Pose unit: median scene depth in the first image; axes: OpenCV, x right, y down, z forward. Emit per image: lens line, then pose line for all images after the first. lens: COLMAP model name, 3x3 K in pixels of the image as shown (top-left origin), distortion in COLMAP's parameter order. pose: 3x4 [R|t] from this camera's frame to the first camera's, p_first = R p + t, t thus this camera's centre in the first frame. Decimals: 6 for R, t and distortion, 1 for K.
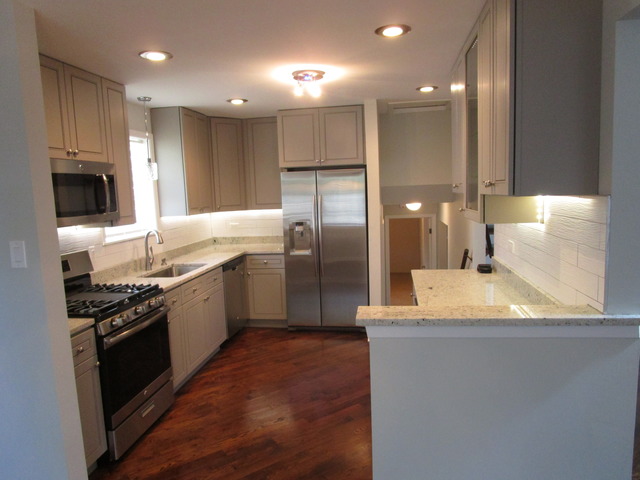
lens RADIAL K [[456.9, 0, 317.9], [0, 456.9, 238.7], [0, 0, 1]] dist [-0.024488, 0.004380]
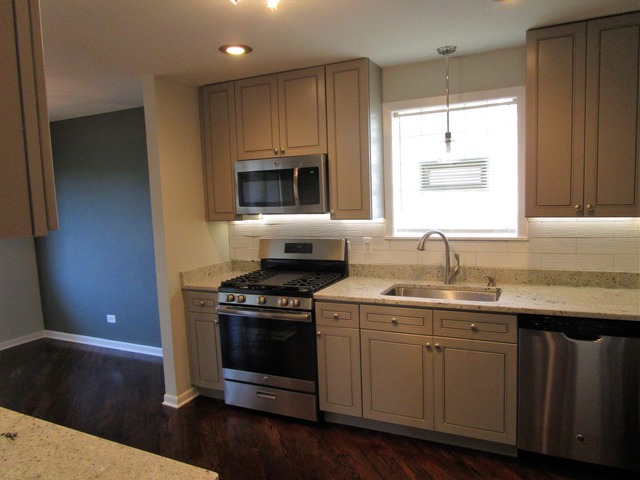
lens RADIAL K [[456.9, 0, 317.0], [0, 456.9, 240.0], [0, 0, 1]] dist [-0.024488, 0.004380]
pose [[-0.284954, 0.151059, -0.946563, 0.397435], [-0.054193, 0.983386, 0.173250, -0.122561], [0.957008, 0.100665, -0.272033, 1.008822]]
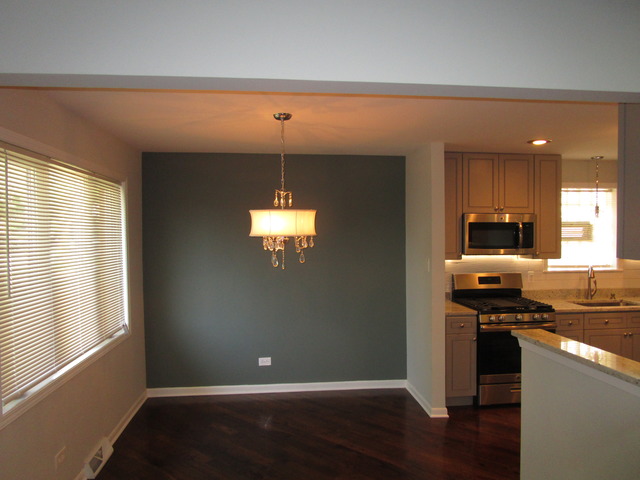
lens RADIAL K [[456.9, 0, 320.5], [0, 456.9, 236.4], [0, 0, 1]] dist [-0.024488, 0.004380]
pose [[0.268427, 0.049574, -0.962024, 0.582355], [-0.116453, 0.993021, 0.018678, -0.035982], [0.956235, 0.107017, 0.272327, -0.013123]]
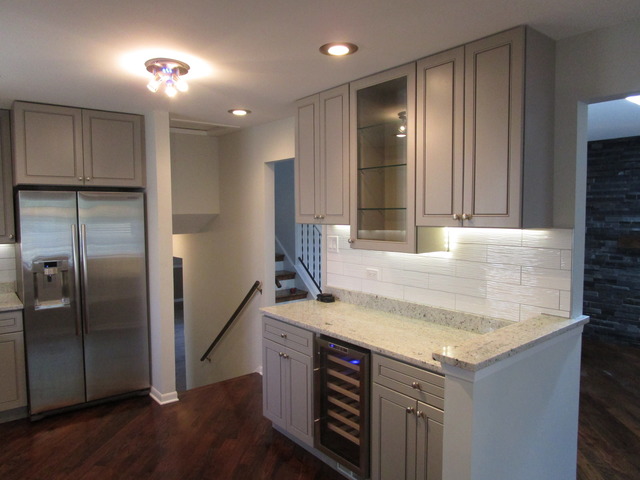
lens RADIAL K [[456.9, 0, 317.9], [0, 456.9, 242.4], [0, 0, 1]] dist [-0.024488, 0.004380]
pose [[0.675087, -0.015804, 0.737568, -0.339232], [0.060086, 0.997627, -0.033619, -0.021907], [-0.735287, 0.067013, 0.674435, 0.268699]]
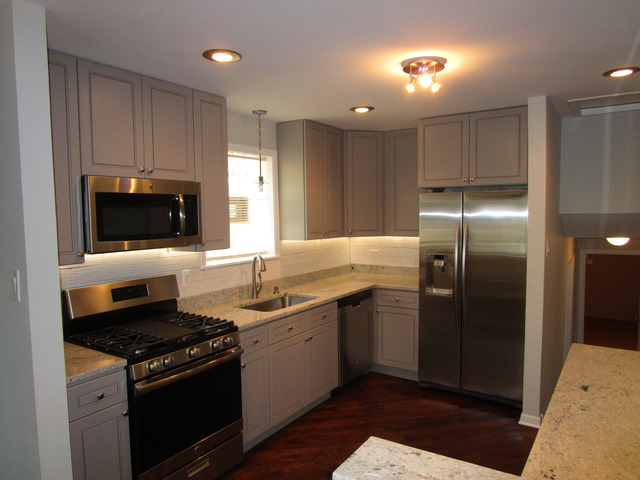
lens RADIAL K [[456.9, 0, 318.1], [0, 456.9, 239.6], [0, 0, 1]] dist [-0.024488, 0.004380]
pose [[0.908233, 0.051913, -0.415232, 0.120544], [-0.067721, 0.997429, -0.023426, -0.036618], [0.412948, 0.049396, 0.909414, 0.217679]]
